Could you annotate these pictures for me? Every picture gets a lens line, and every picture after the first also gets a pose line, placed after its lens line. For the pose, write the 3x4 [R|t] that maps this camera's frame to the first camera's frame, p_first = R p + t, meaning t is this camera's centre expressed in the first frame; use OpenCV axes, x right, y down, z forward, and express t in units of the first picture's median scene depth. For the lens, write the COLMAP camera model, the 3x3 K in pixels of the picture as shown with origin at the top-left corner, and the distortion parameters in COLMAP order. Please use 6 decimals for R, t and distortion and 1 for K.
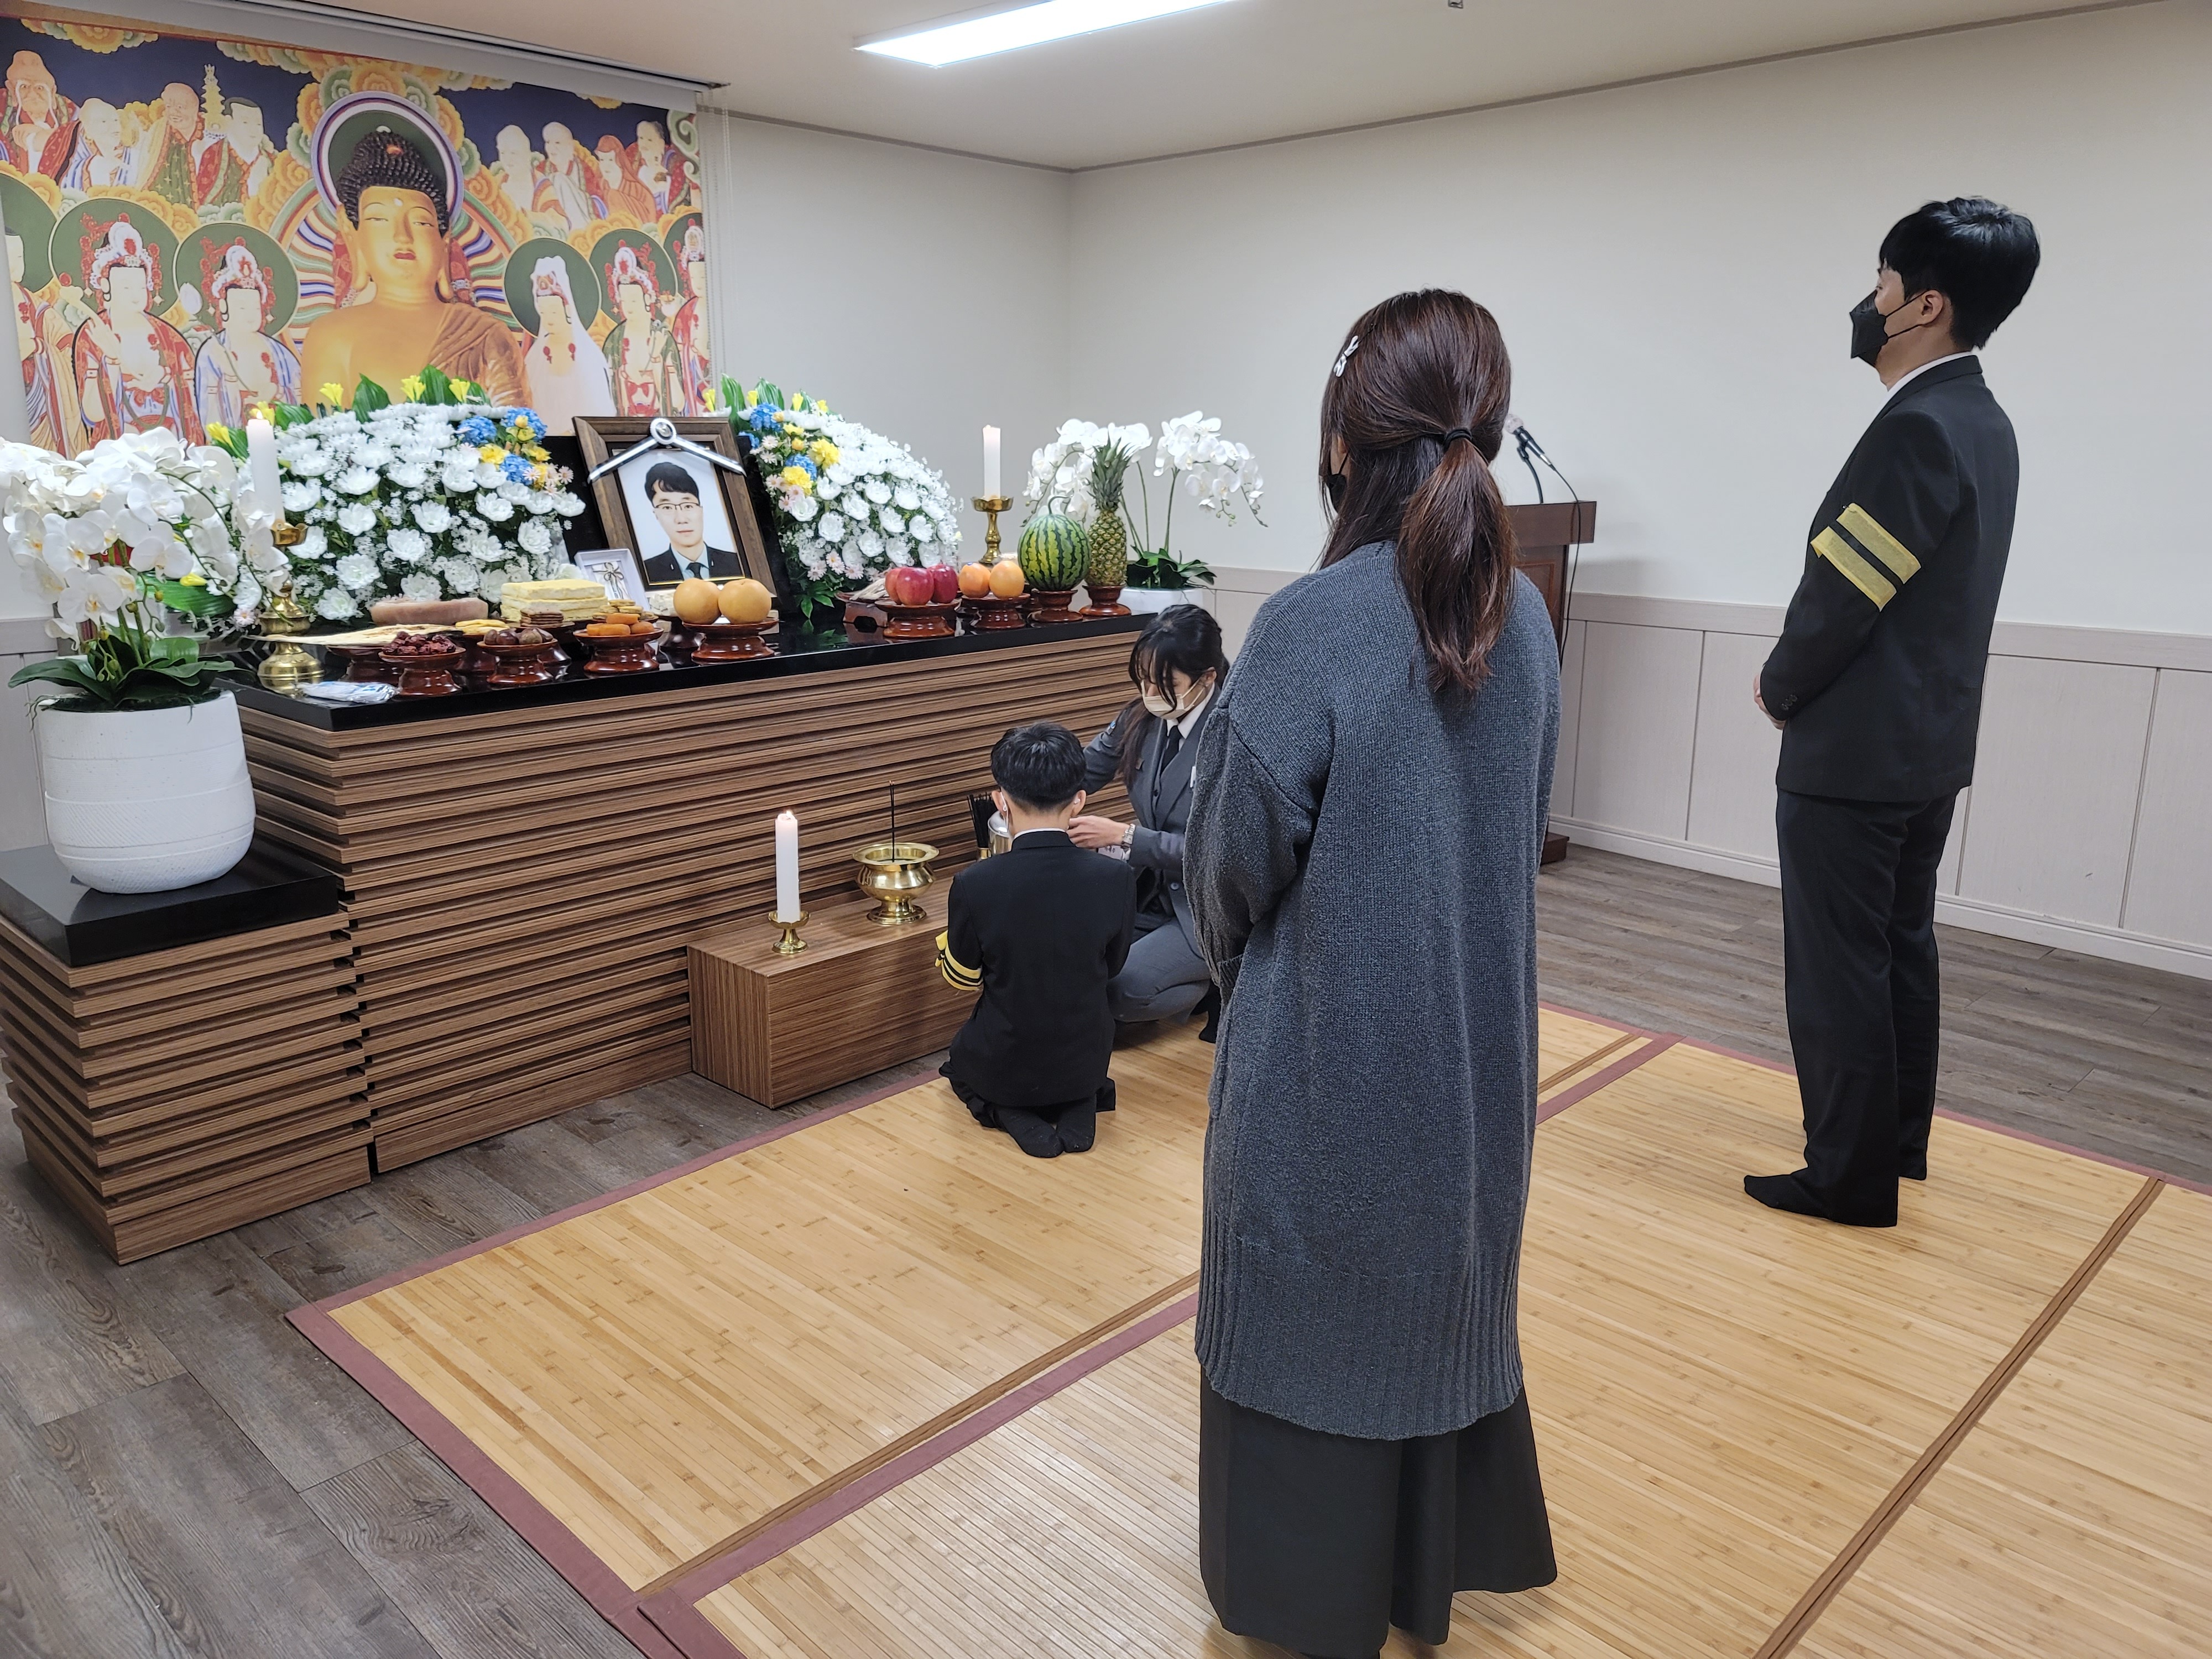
lens RADIAL K [[1610.2, 0, 1116.3], [0, 1610.2, 826.5], [0, 0, 1]] dist [0.106293, -0.120444]
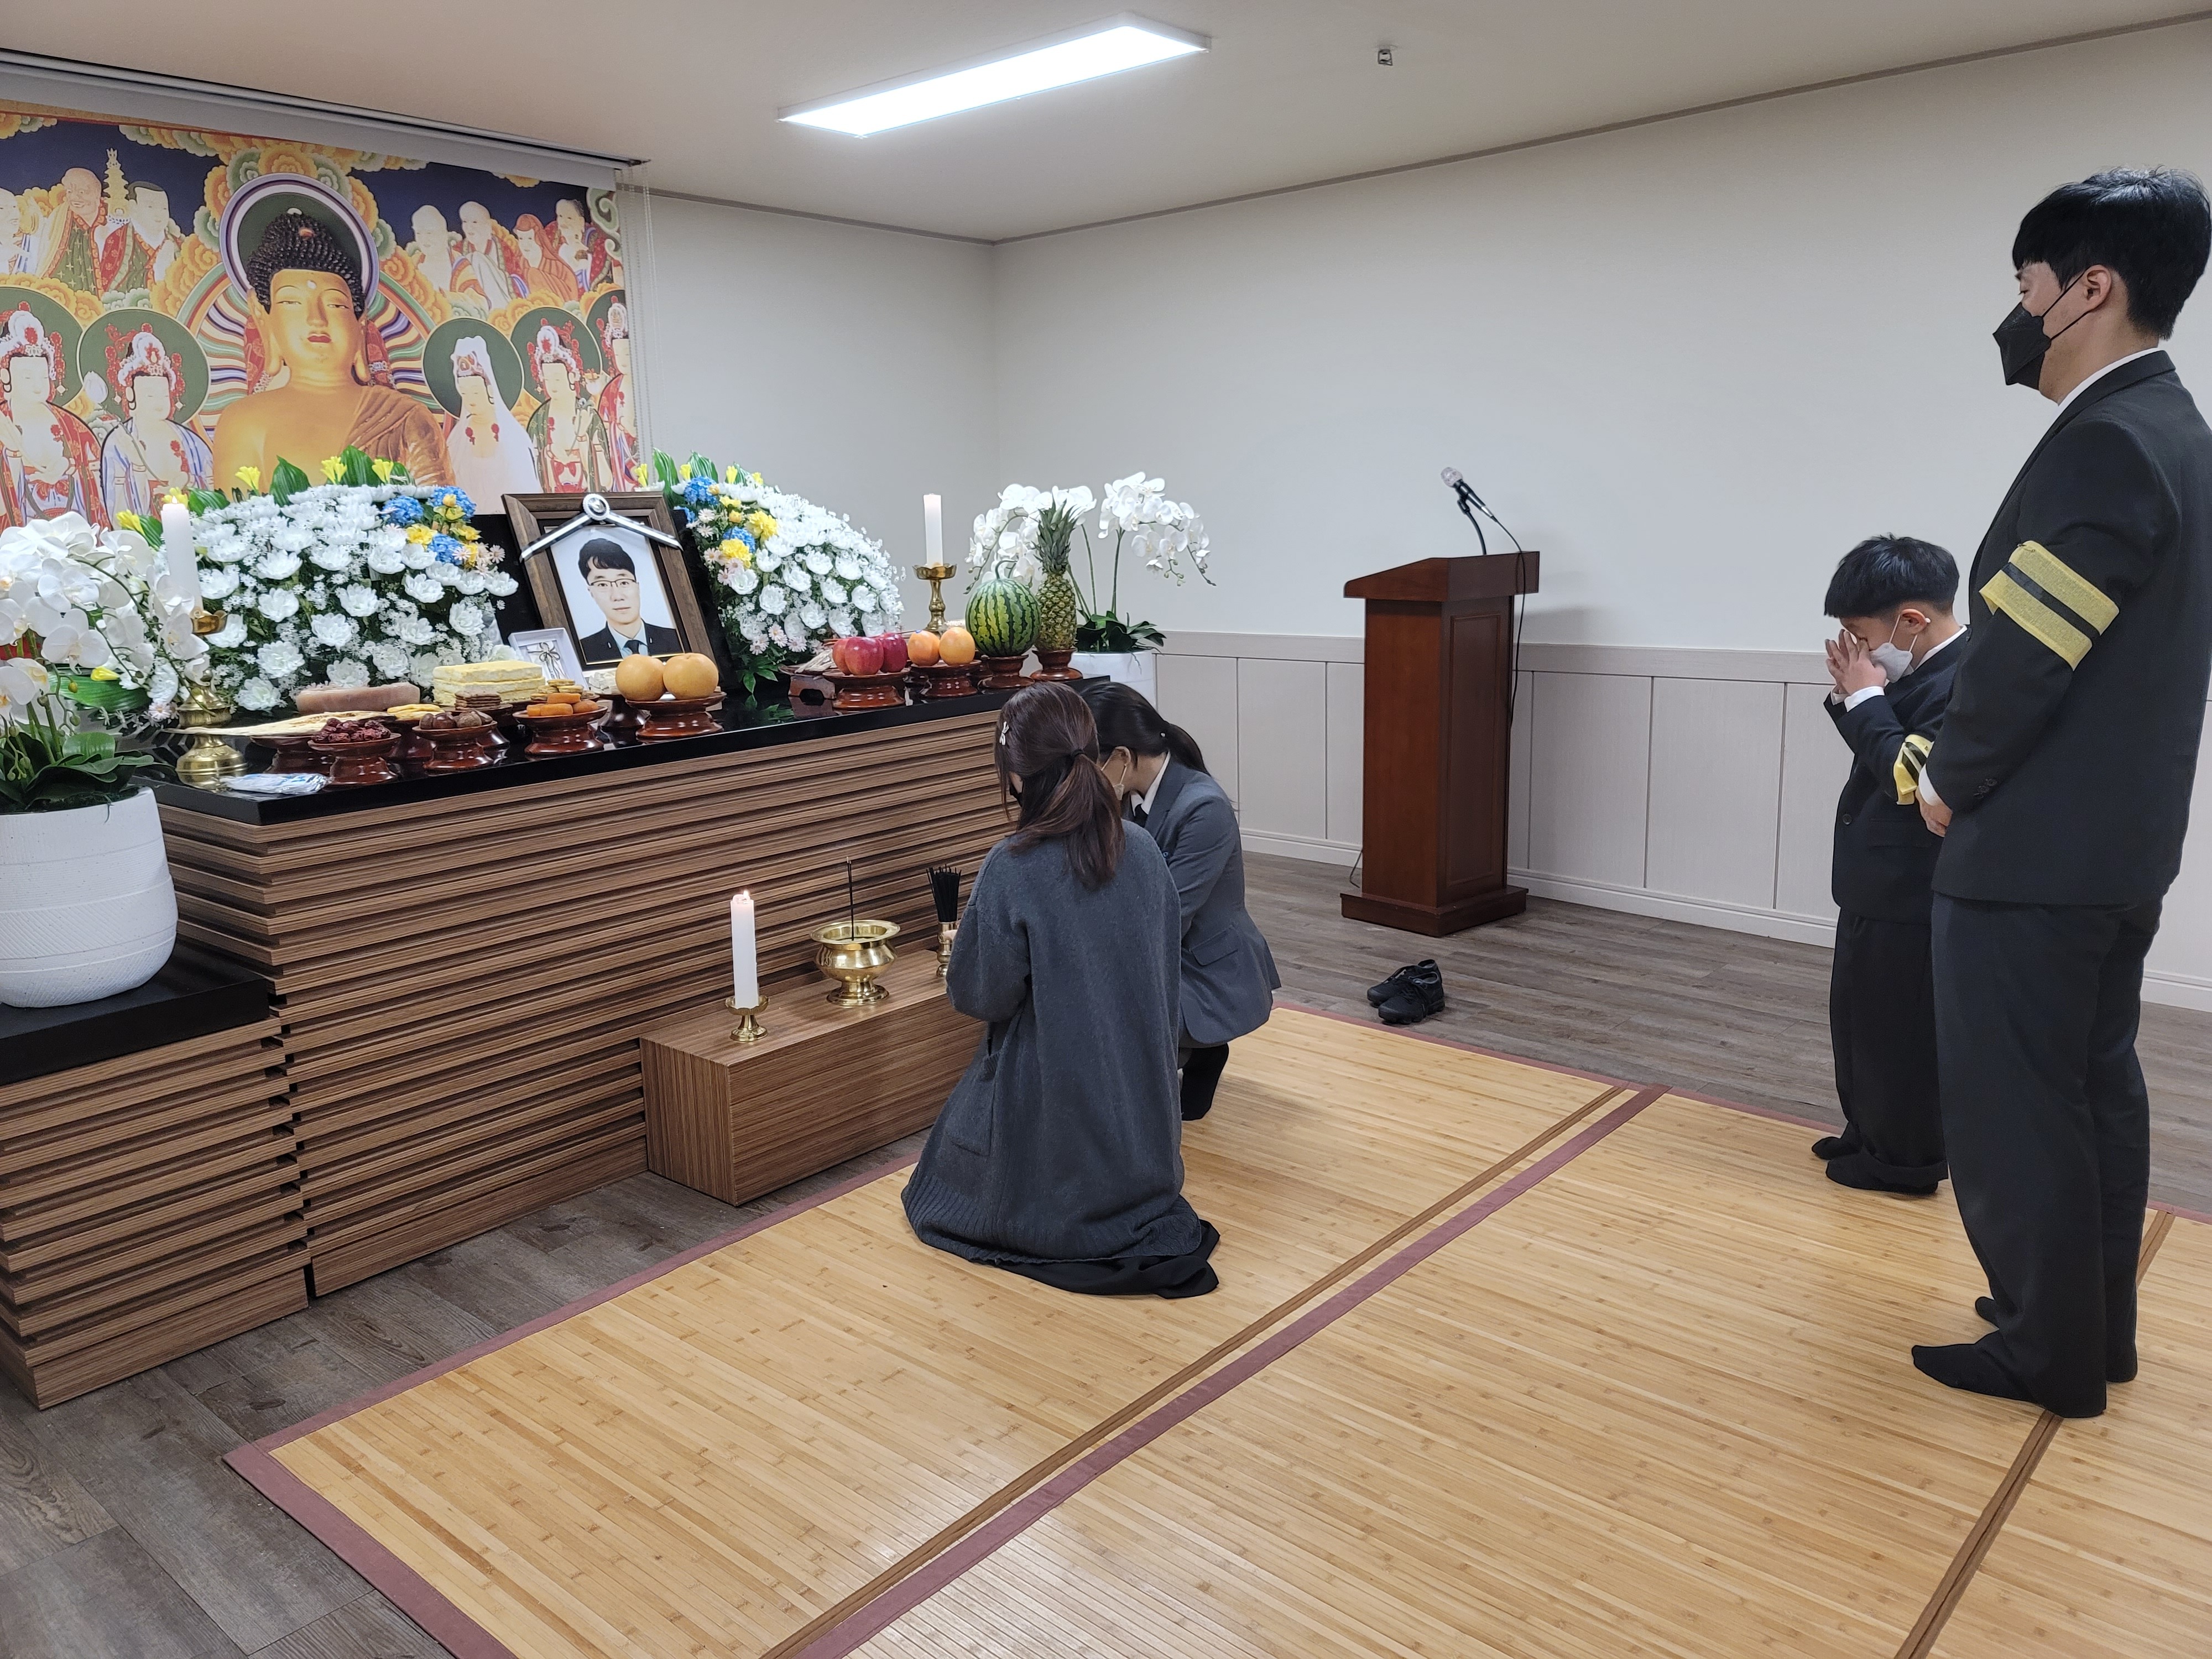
lens RADIAL K [[1616.7, 0, 1106.0], [0, 1616.7, 829.5], [0, 0, 1]] dist [0.108529, -0.121219]
pose [[0.998531, -0.038545, 0.038085, -0.020778], [0.040134, 0.998316, -0.041887, 0.002501], [-0.036407, 0.043354, 0.998396, 0.025526]]
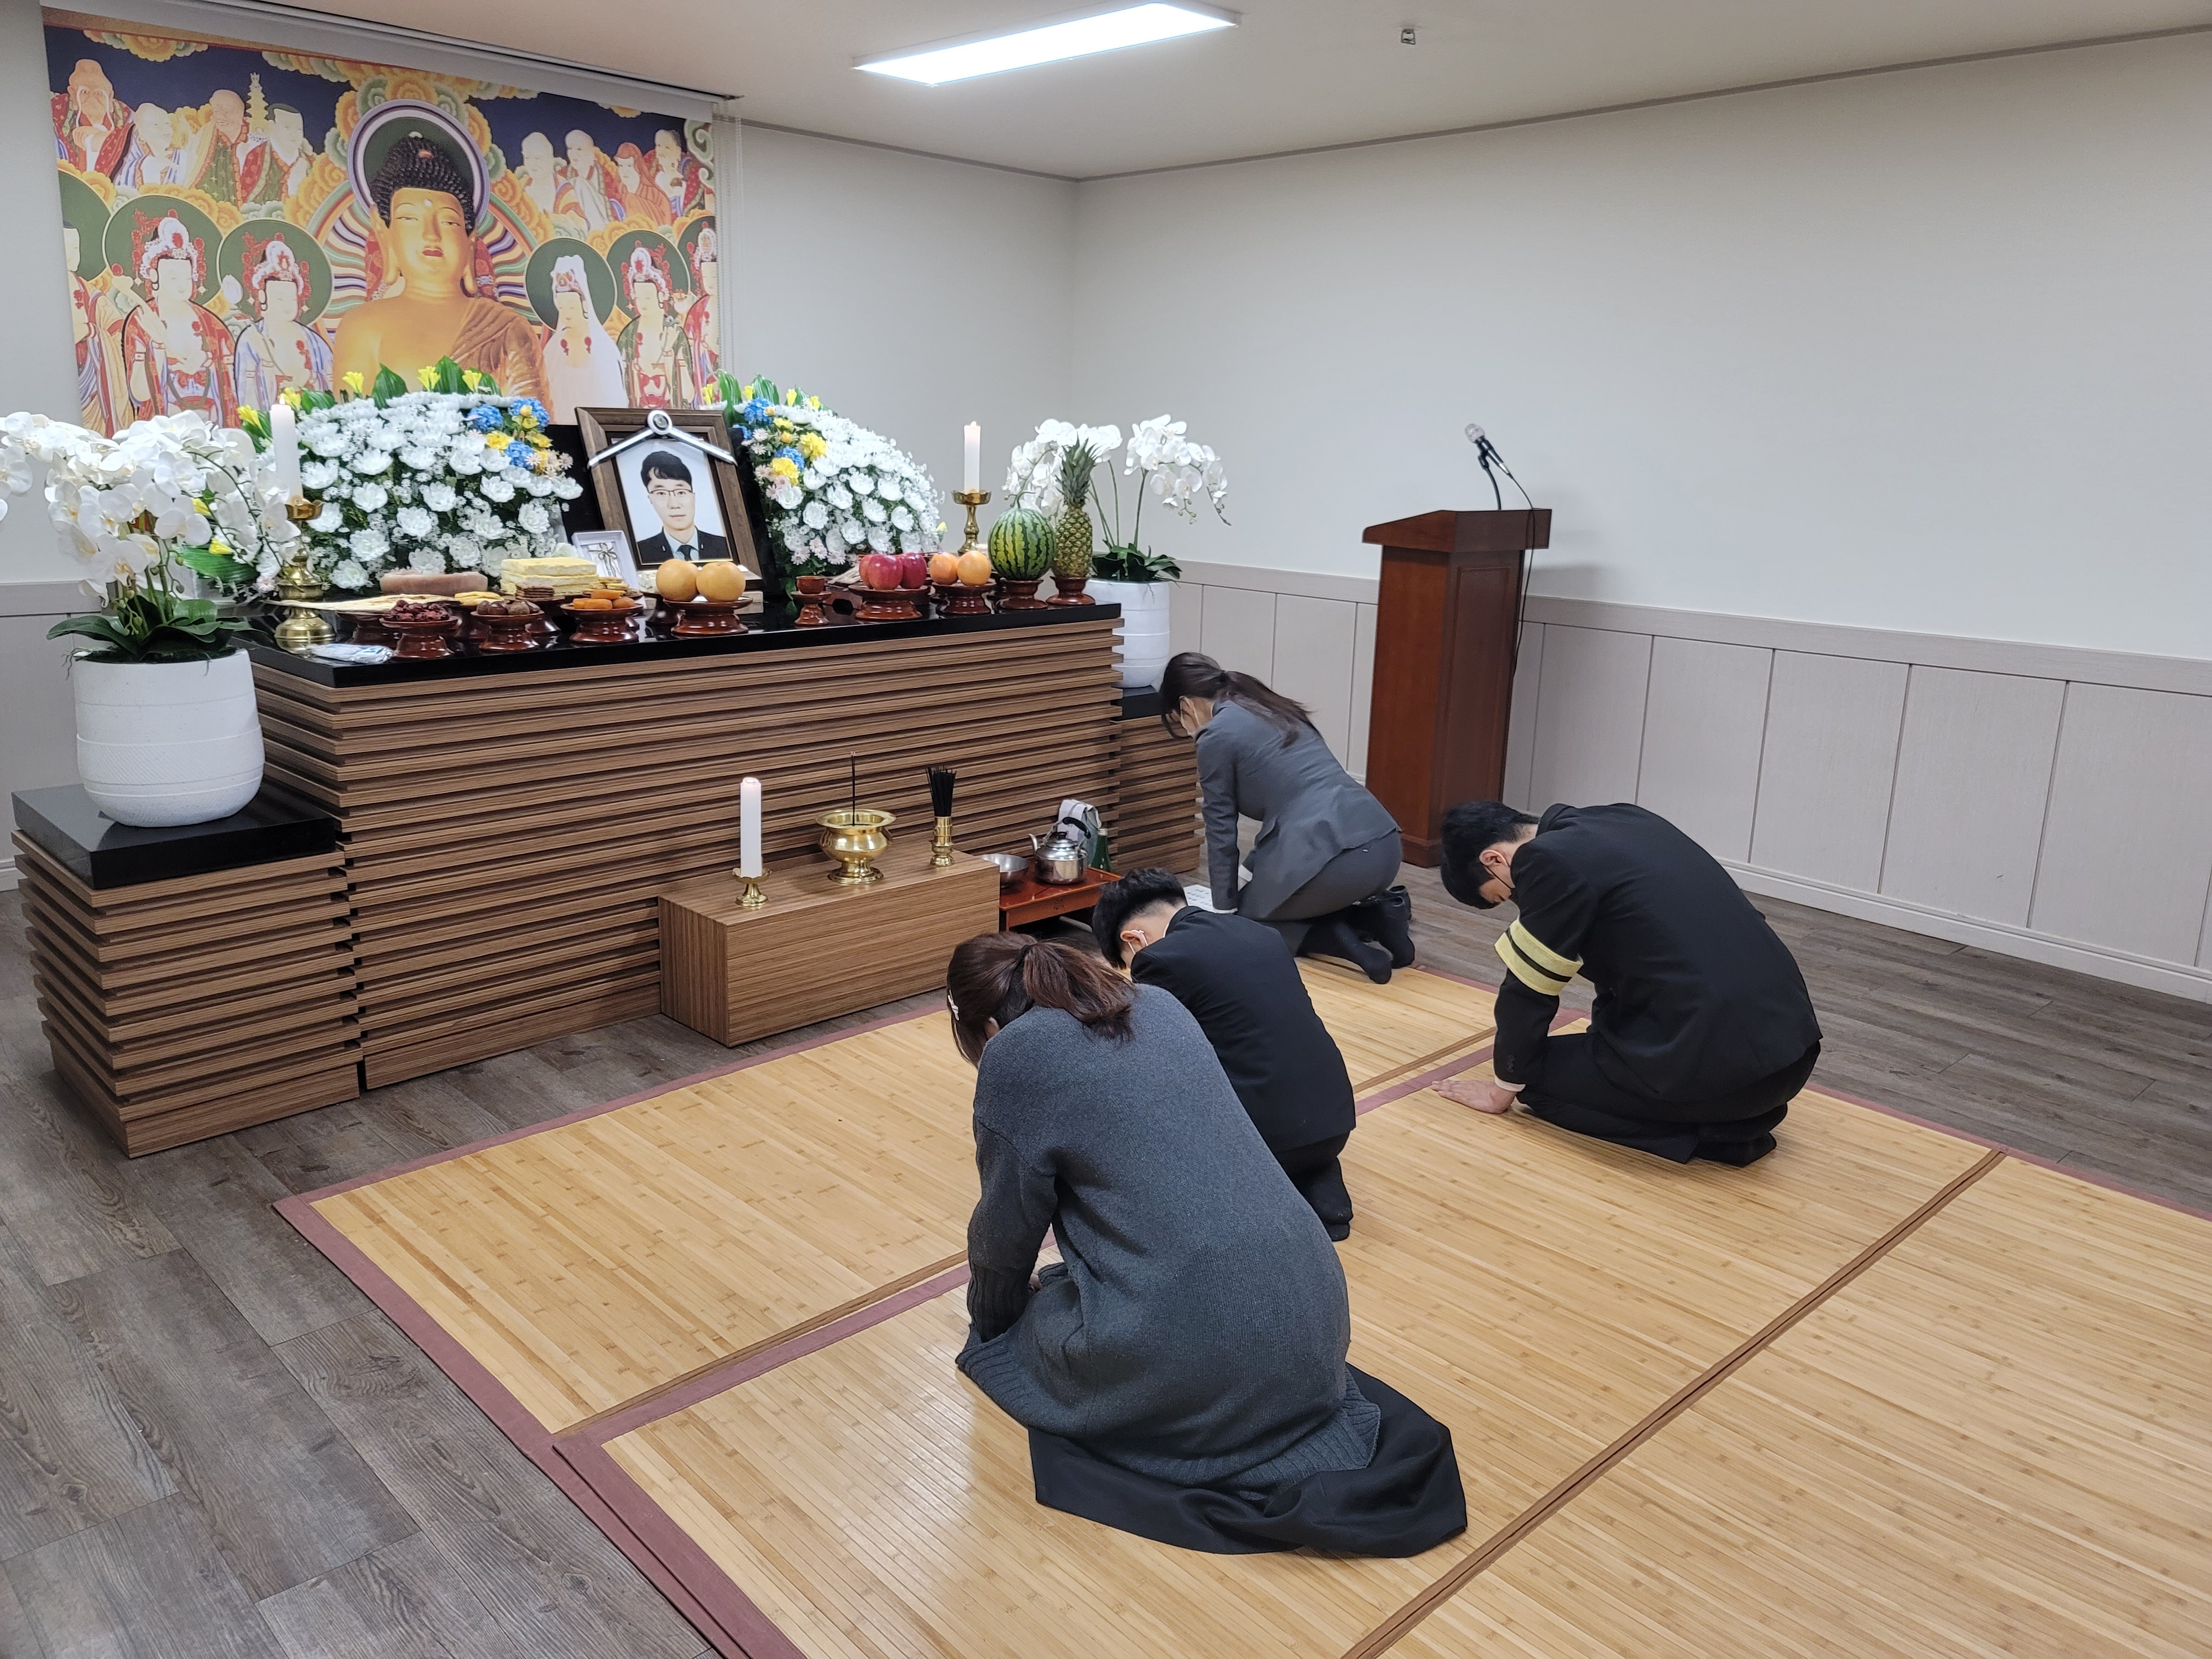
lens RADIAL K [[1598.2, 0, 1106.6], [0, 1598.2, 817.8], [0, 0, 1]] dist [0.101809, -0.113566]
pose [[0.999258, 0.029450, -0.024841, 0.055014], [-0.029463, 0.999566, -0.000133, 0.010891], [0.024826, 0.000864, 0.999691, -0.065145]]
